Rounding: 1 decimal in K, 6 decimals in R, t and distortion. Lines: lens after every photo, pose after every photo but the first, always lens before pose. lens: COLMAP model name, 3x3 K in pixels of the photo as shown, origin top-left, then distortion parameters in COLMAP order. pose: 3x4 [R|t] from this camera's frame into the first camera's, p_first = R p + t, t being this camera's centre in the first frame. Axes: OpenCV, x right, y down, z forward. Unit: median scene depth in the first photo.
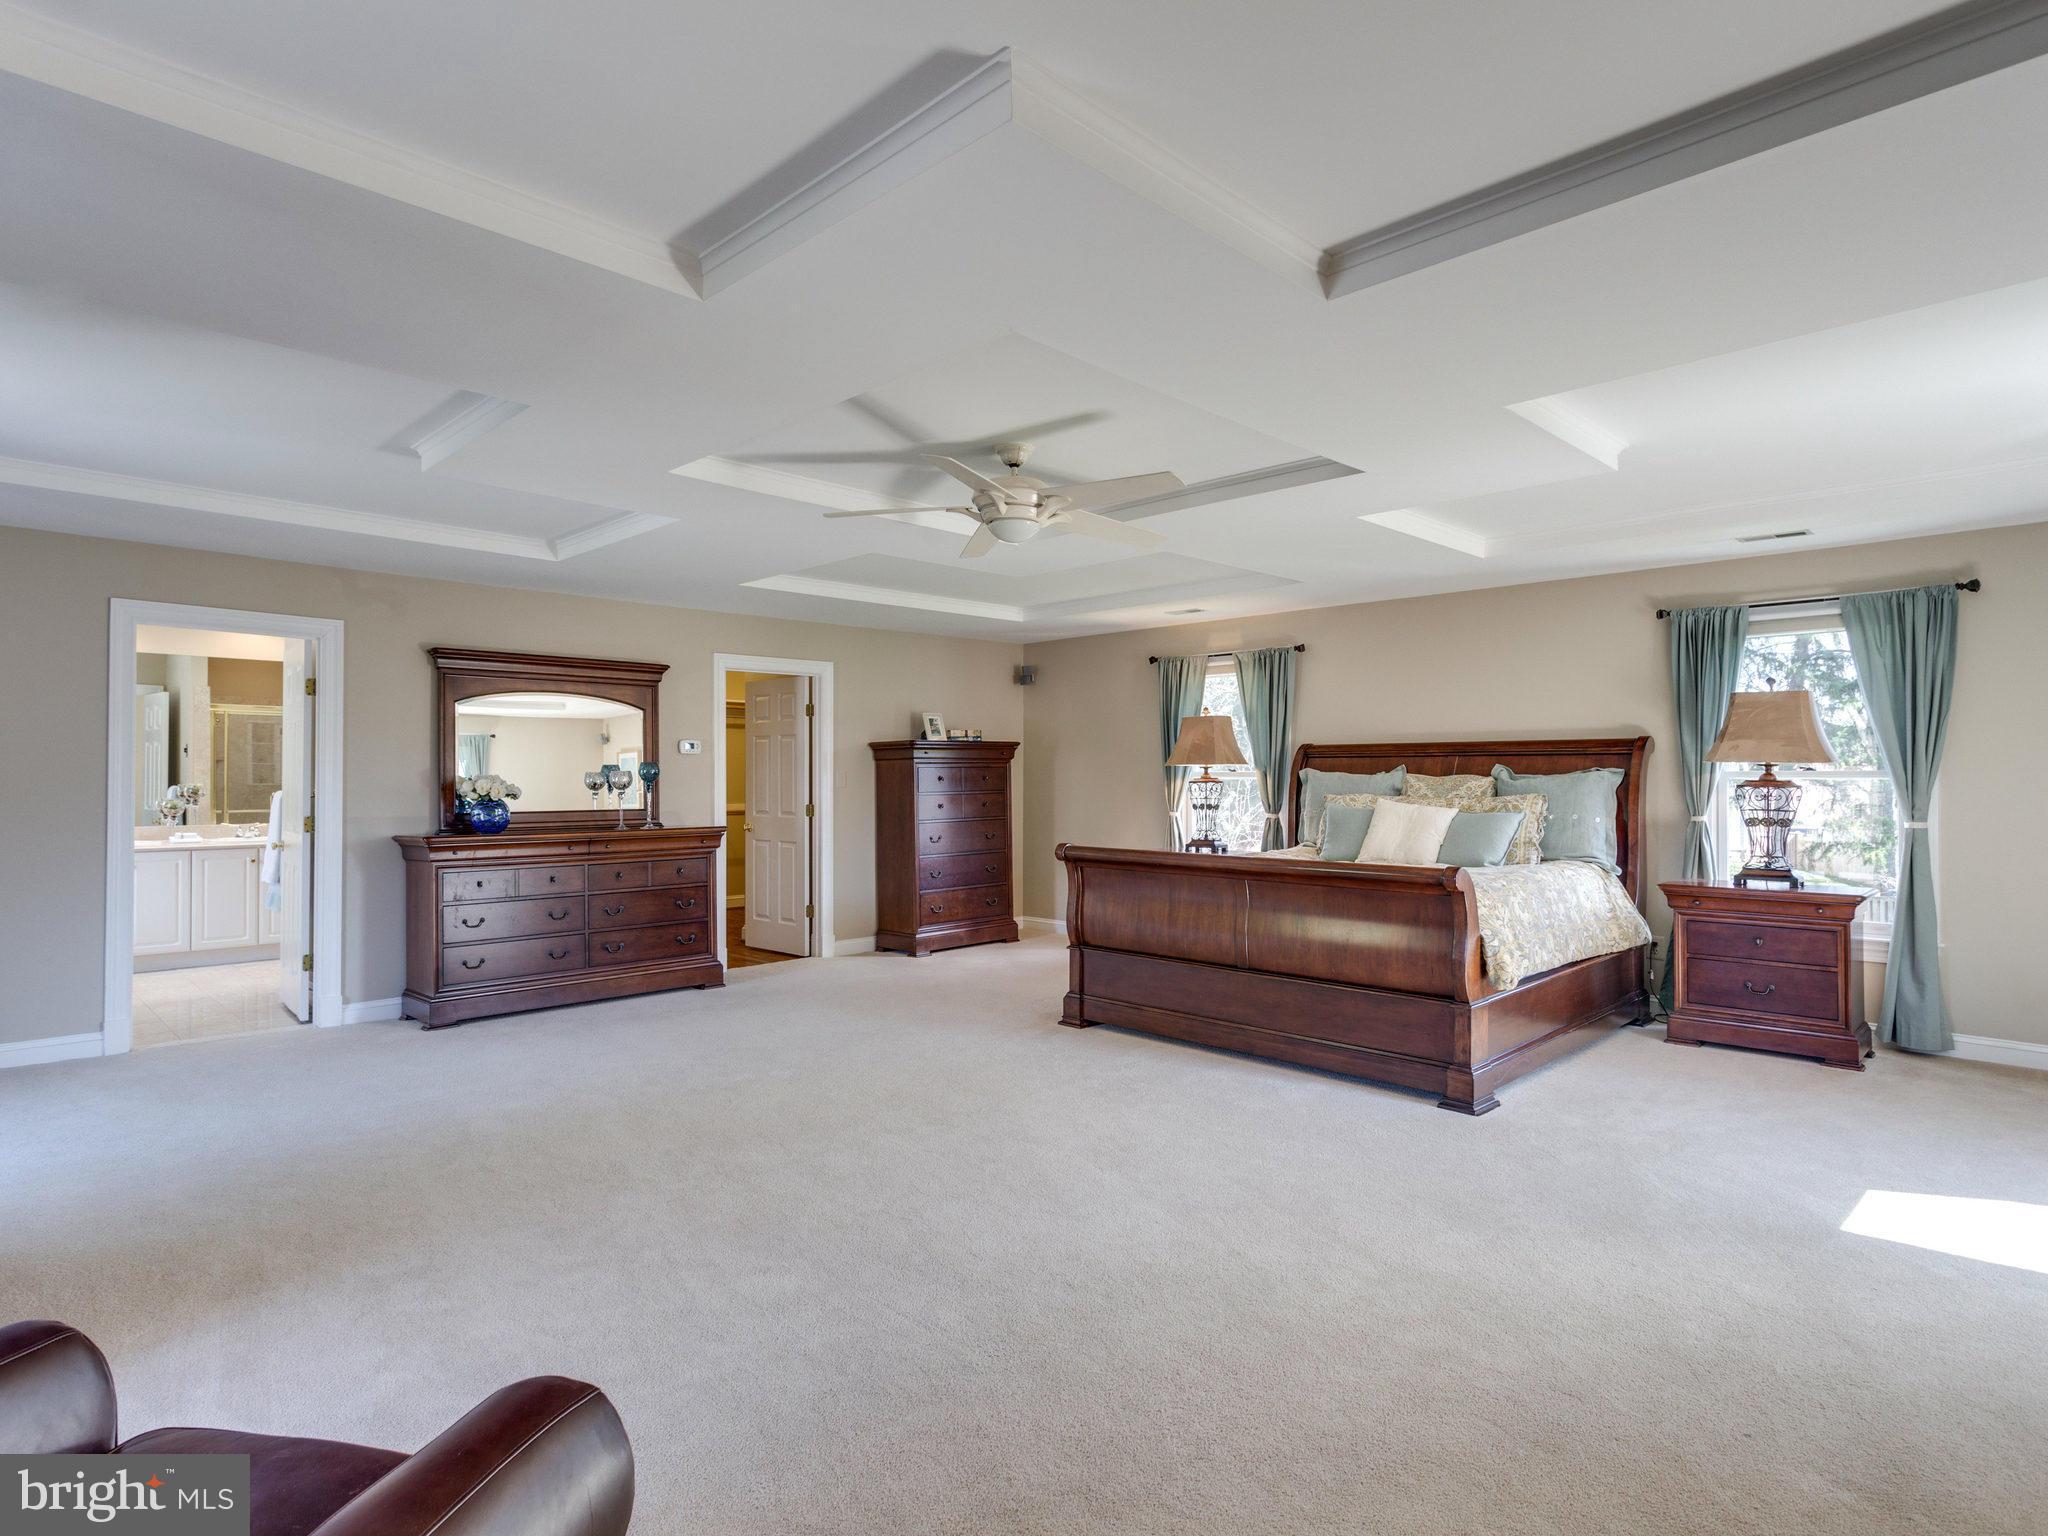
lens RADIAL K [[1113.3, 0, 1028.0], [0, 1113.3, 776.5], [0, 0, 1]] dist [0.001402, 0.000810]
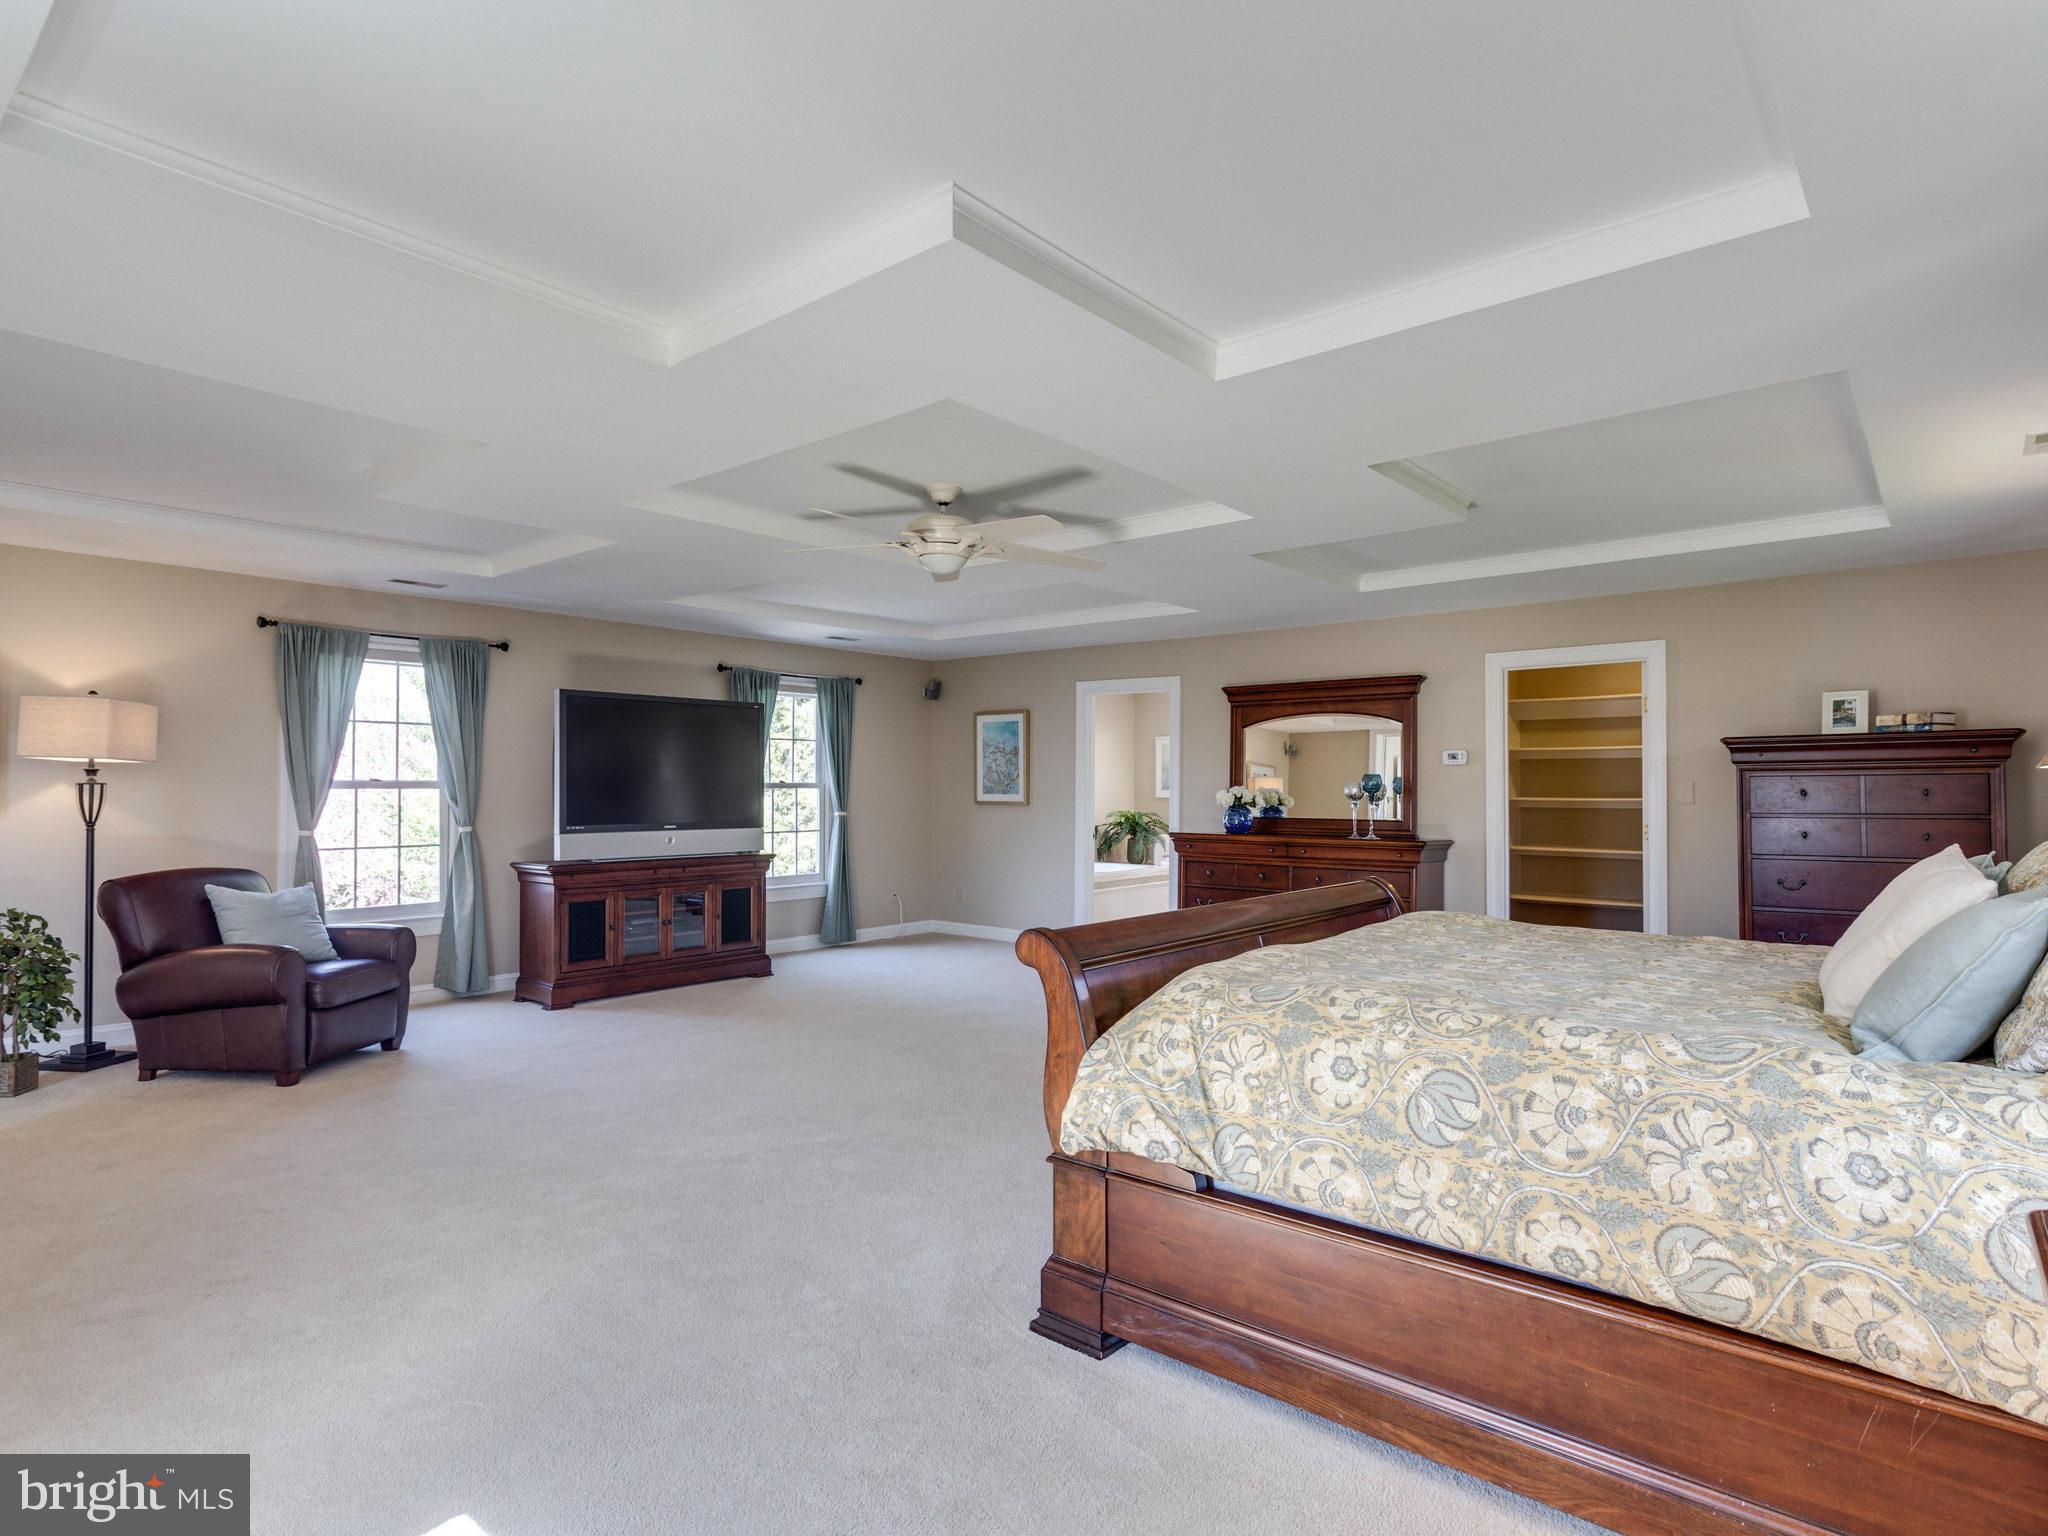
lens RADIAL K [[1113.3, 0, 1030.3], [0, 1113.3, 772.2], [0, 0, 1]] dist [0.001402, 0.000810]
pose [[0.078362, -0.010486, -0.996870, 0.645764], [-0.001230, 0.999943, -0.010615, -0.003320], [0.996924, 0.002058, 0.078345, 0.588283]]
